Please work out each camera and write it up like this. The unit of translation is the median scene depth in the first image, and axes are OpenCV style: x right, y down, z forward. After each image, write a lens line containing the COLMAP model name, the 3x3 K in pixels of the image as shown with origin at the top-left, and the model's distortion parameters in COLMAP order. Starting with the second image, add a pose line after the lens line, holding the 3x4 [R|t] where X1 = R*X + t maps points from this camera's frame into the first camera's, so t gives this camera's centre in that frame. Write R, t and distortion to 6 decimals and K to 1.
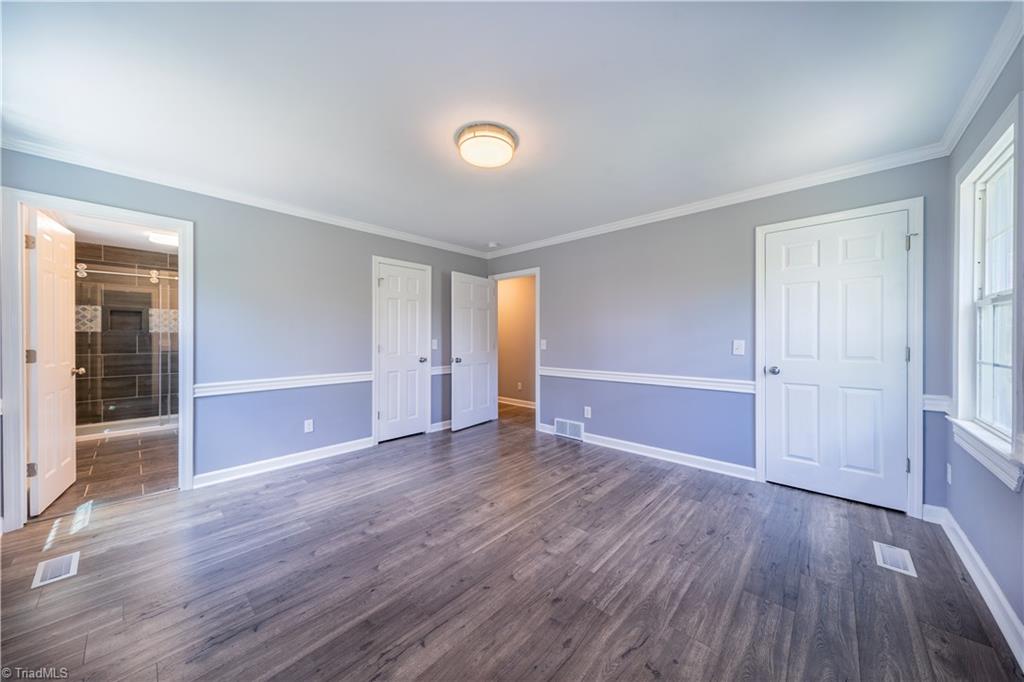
lens RADIAL K [[343.4, 0, 512.0], [0, 343.4, 341.0], [0, 0, 1]] dist [0.009057, -0.000023]
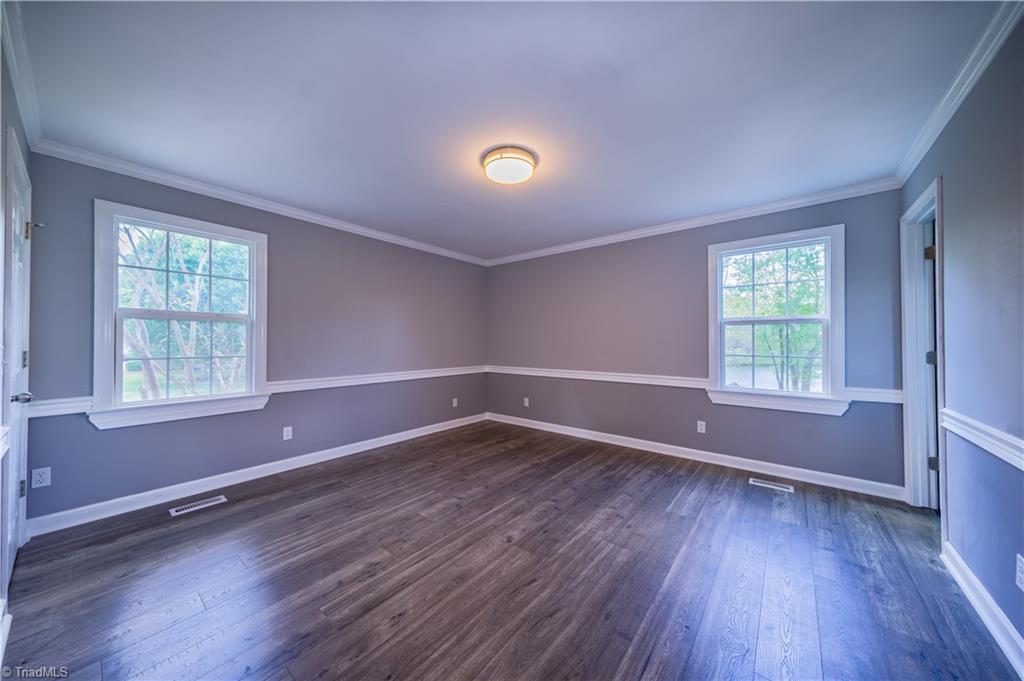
lens RADIAL K [[343.4, 0, 512.0], [0, 343.4, 340.5], [0, 0, 1]] dist [0.009057, -0.000023]
pose [[-0.997883, 0.000202, -0.065037, -0.012480], [-0.000053, 0.999992, 0.003929, -0.012938], [0.065037, 0.003925, -0.997875, 2.048728]]
